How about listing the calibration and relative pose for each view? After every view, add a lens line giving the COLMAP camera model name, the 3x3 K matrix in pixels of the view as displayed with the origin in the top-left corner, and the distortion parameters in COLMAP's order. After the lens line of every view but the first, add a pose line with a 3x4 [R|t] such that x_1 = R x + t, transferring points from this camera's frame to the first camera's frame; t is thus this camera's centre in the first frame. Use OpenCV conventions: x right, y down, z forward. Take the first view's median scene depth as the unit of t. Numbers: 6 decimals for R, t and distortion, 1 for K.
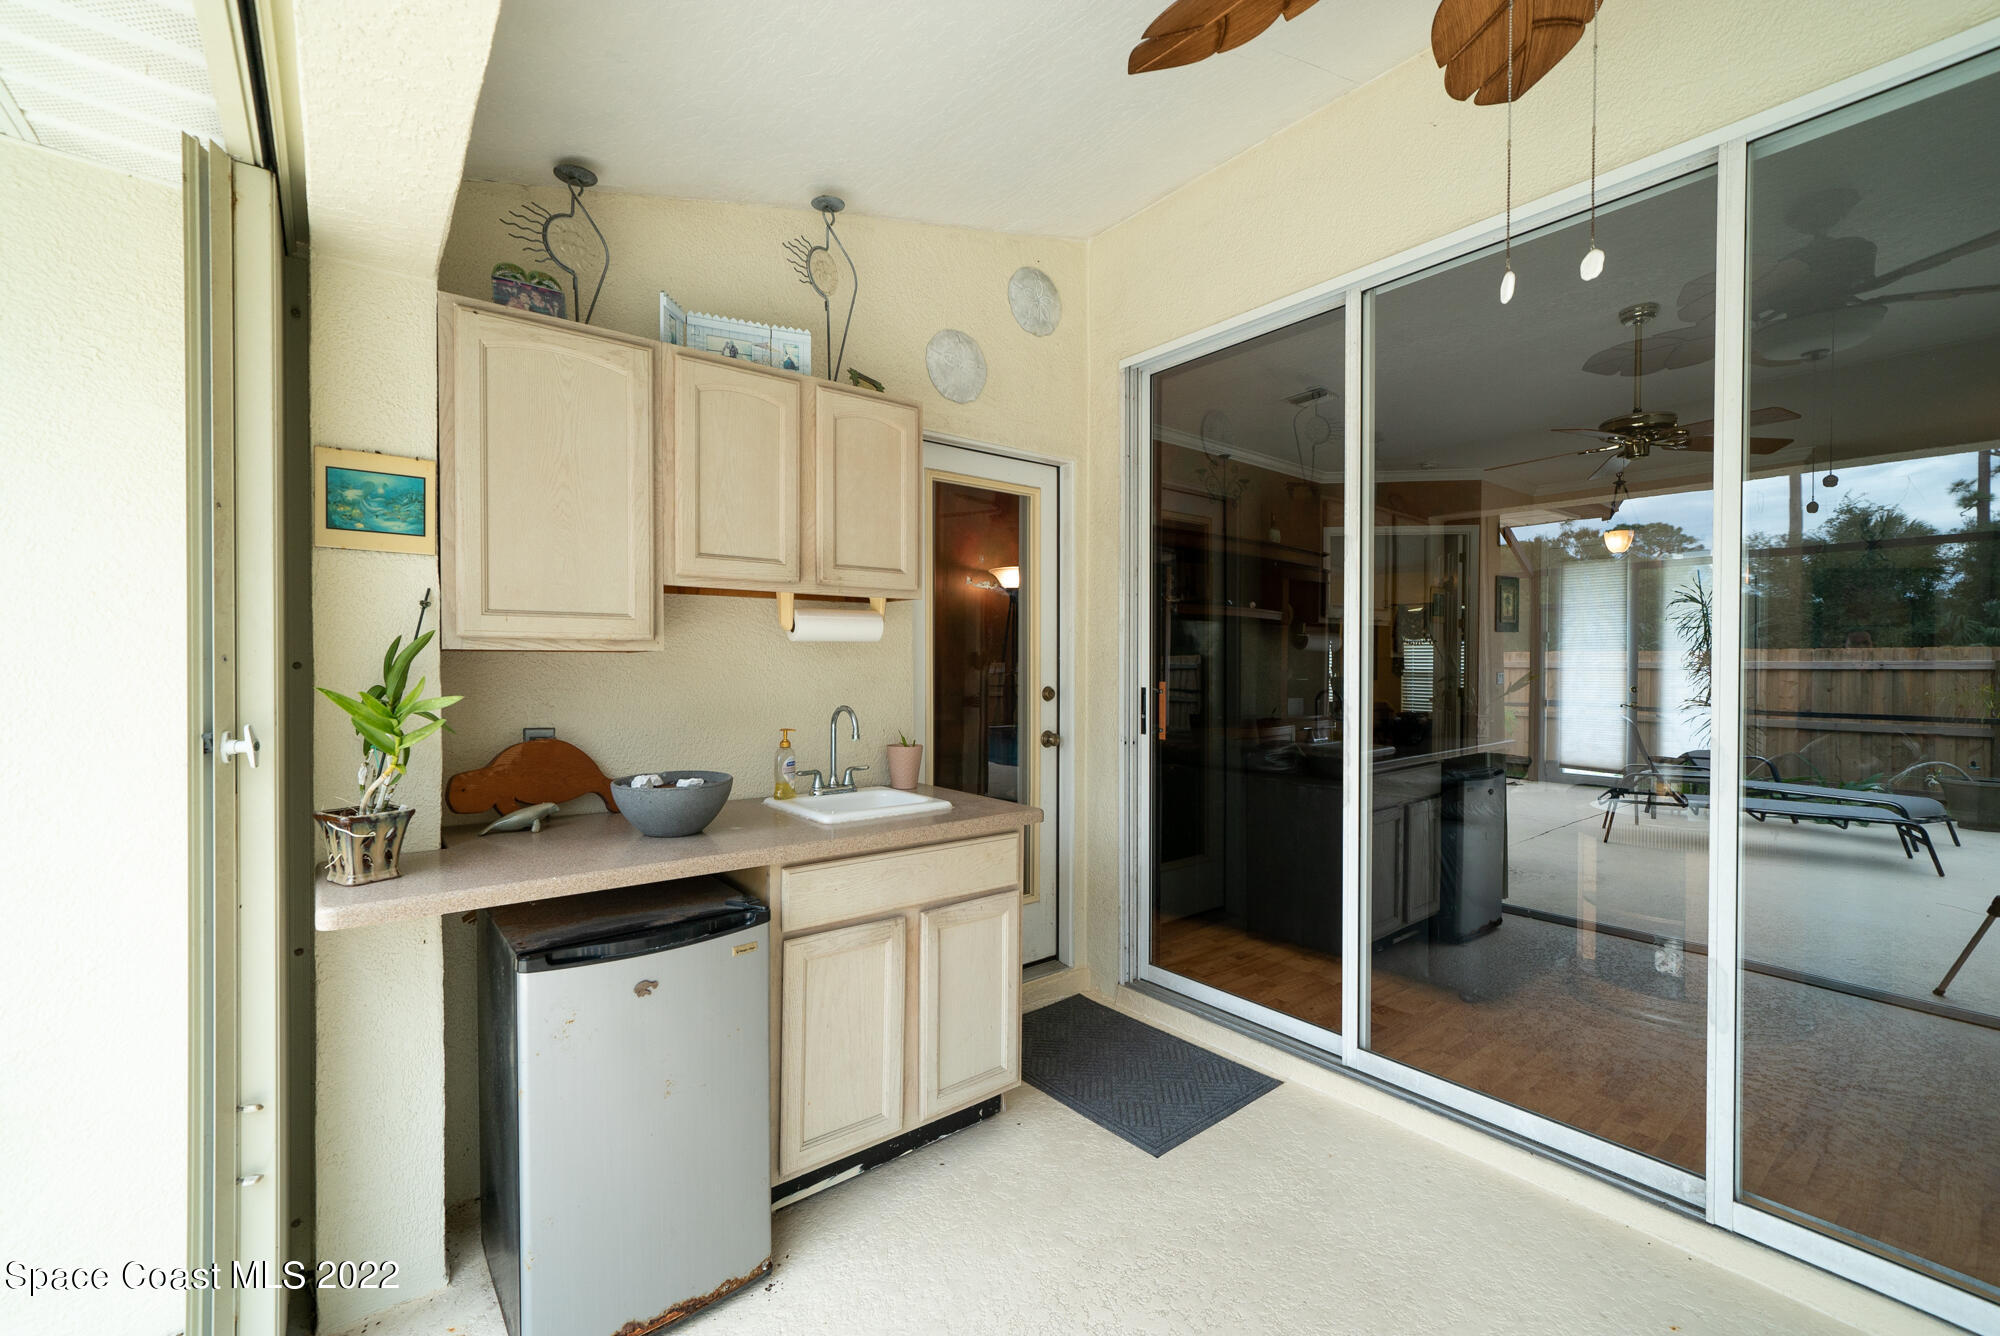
lens RADIAL K [[862.1, 0, 999.7], [0, 862.1, 675.2], [0, 0, 1]] dist [0.000748, 0.000001]
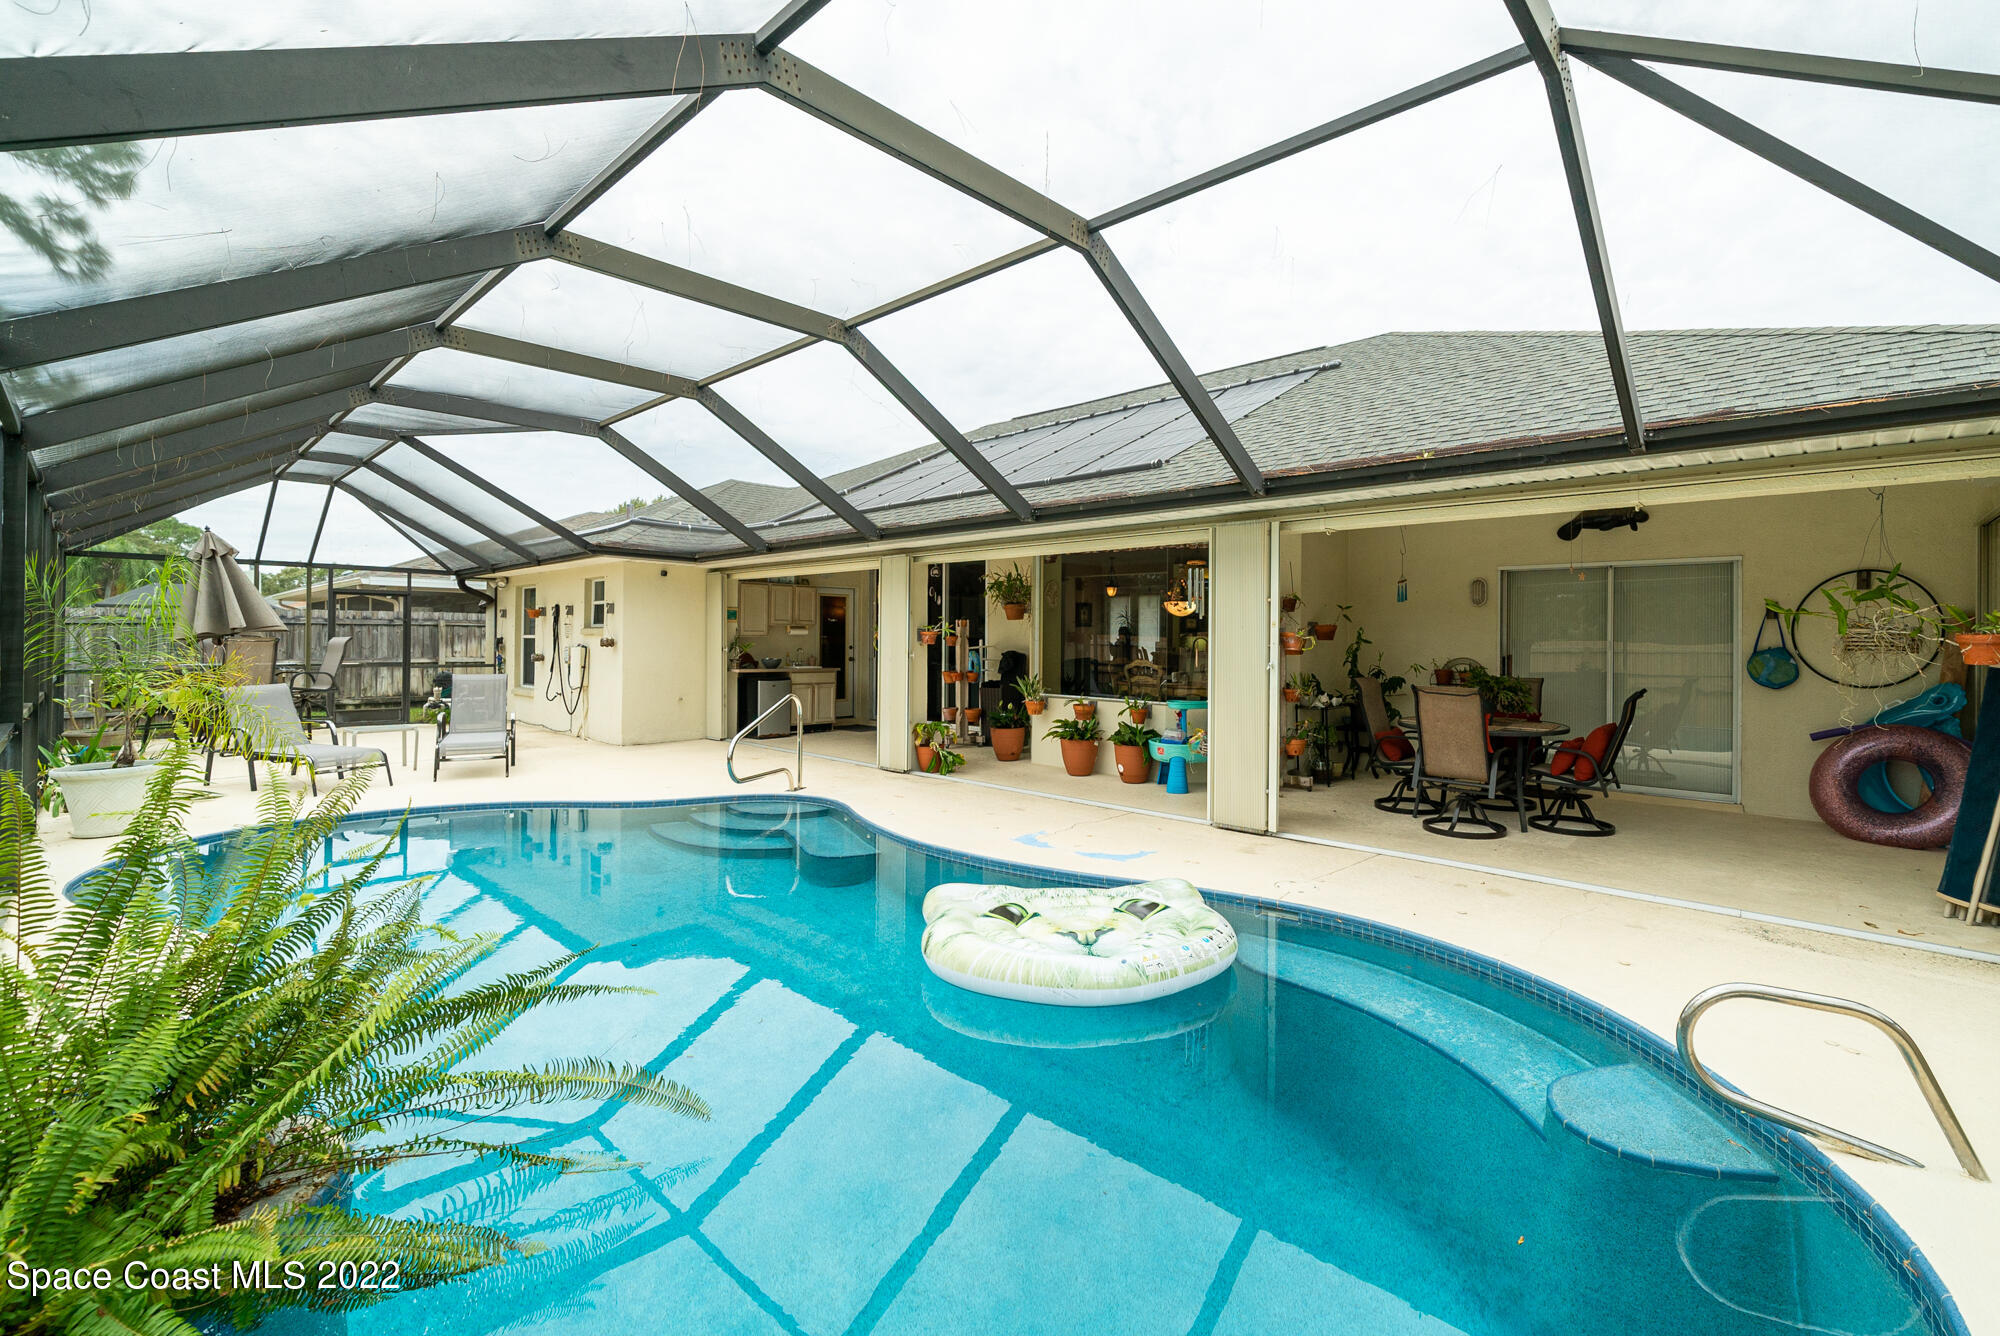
lens RADIAL K [[864.4, 0, 1069.3], [0, 864.4, 641.4], [0, 0, 1]] dist [0.000539, 0.000104]
pose [[0.983677, 0.009943, 0.179669, 0.455694], [-0.007964, 0.999899, -0.011734, 0.047034], [-0.179768, 0.010111, 0.983657, -4.234988]]
